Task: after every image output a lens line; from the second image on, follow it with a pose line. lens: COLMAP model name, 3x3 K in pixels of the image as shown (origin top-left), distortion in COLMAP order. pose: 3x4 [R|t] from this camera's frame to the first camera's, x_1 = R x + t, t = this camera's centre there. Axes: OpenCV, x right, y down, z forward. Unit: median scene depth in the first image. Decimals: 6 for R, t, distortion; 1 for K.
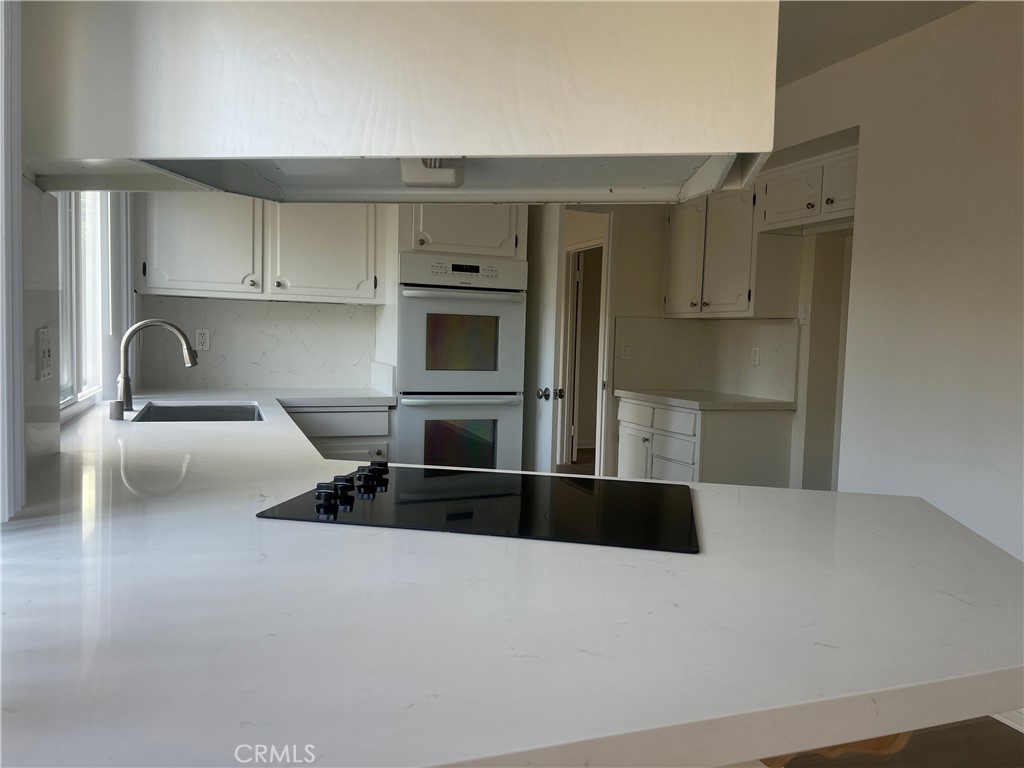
lens RADIAL K [[759.2, 0, 512.1], [0, 759.2, 379.3], [0, 0, 1]] dist [0.068716, -0.049715]
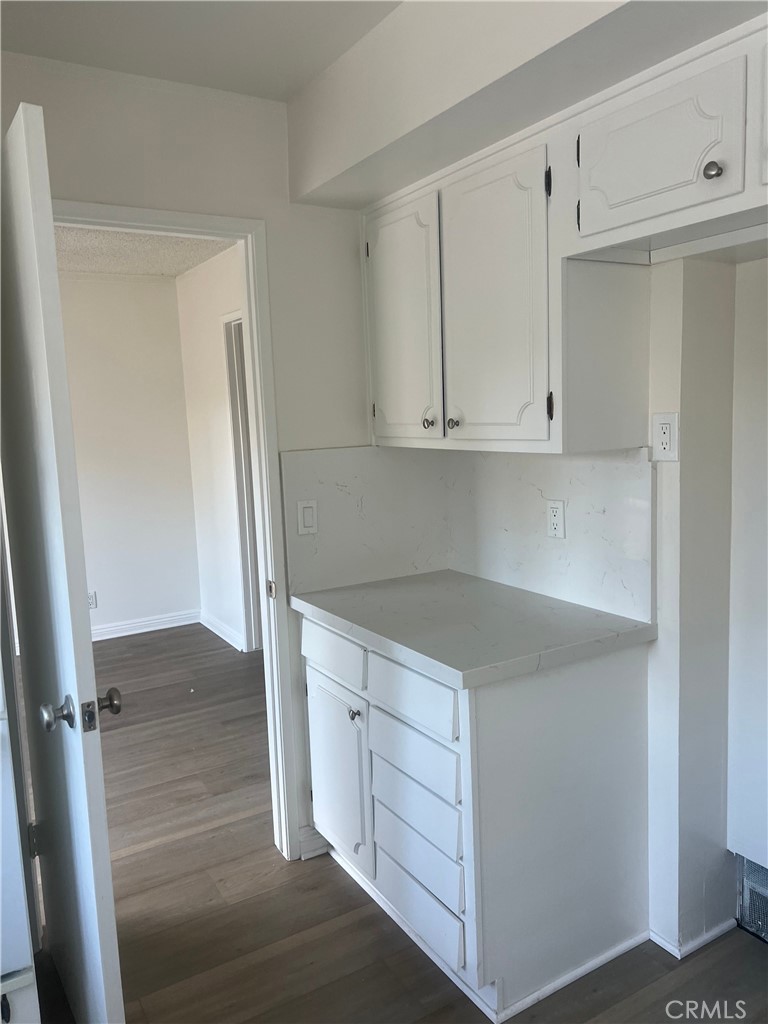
lens RADIAL K [[759.2, 0, 385.6], [0, 759.2, 515.2], [0, 0, 1]] dist [0.068716, -0.049715]
pose [[0.980355, -0.097422, 0.171504, 0.138915], [0.082656, 0.992392, 0.091247, -0.098467], [-0.179088, -0.075279, 0.980949, 0.596254]]
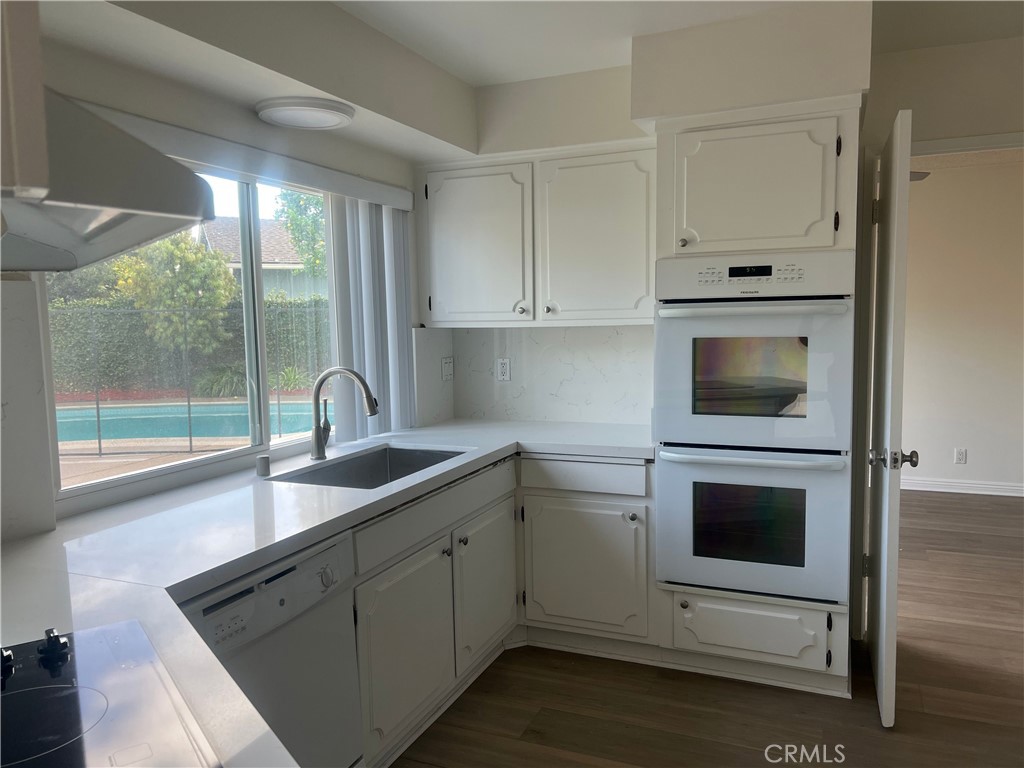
lens RADIAL K [[759.2, 0, 511.8], [0, 759.2, 383.1], [0, 0, 1]] dist [0.068716, -0.049715]
pose [[0.712732, 0.016839, -0.701235, 0.265638], [-0.000843, 0.999732, 0.023150, -0.056105], [0.701436, -0.015908, 0.712555, 0.324577]]
